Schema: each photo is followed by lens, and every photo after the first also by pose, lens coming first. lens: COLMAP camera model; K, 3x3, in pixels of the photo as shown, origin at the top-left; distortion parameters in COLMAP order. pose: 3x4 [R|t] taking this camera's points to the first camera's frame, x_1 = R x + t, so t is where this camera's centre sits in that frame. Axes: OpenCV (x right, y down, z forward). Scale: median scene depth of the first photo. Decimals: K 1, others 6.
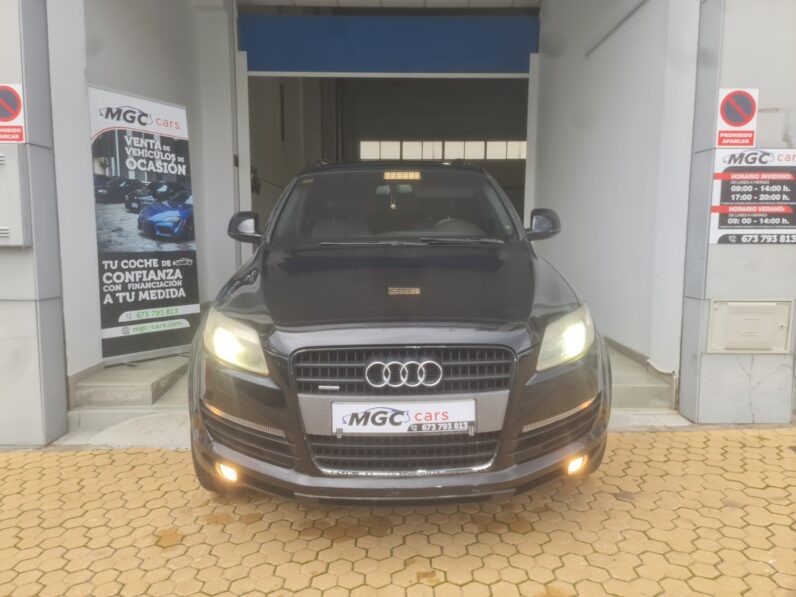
lens RADIAL K [[593.0, 0, 396.1], [0, 593.0, 298.5], [0, 0, 1]] dist [0.039242, -0.001840]
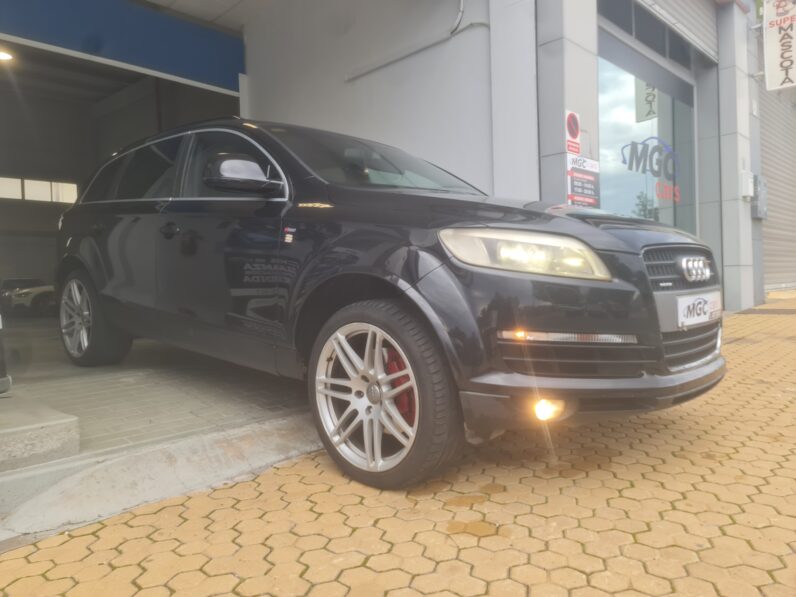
lens RADIAL K [[593.0, 0, 397.7], [0, 593.0, 292.6], [0, 0, 1]] dist [0.039242, -0.001840]
pose [[0.696880, -0.032389, 0.716456, -0.932551], [0.115831, 0.990948, -0.067869, 0.145589], [-0.707772, 0.130284, 0.694323, 0.502666]]
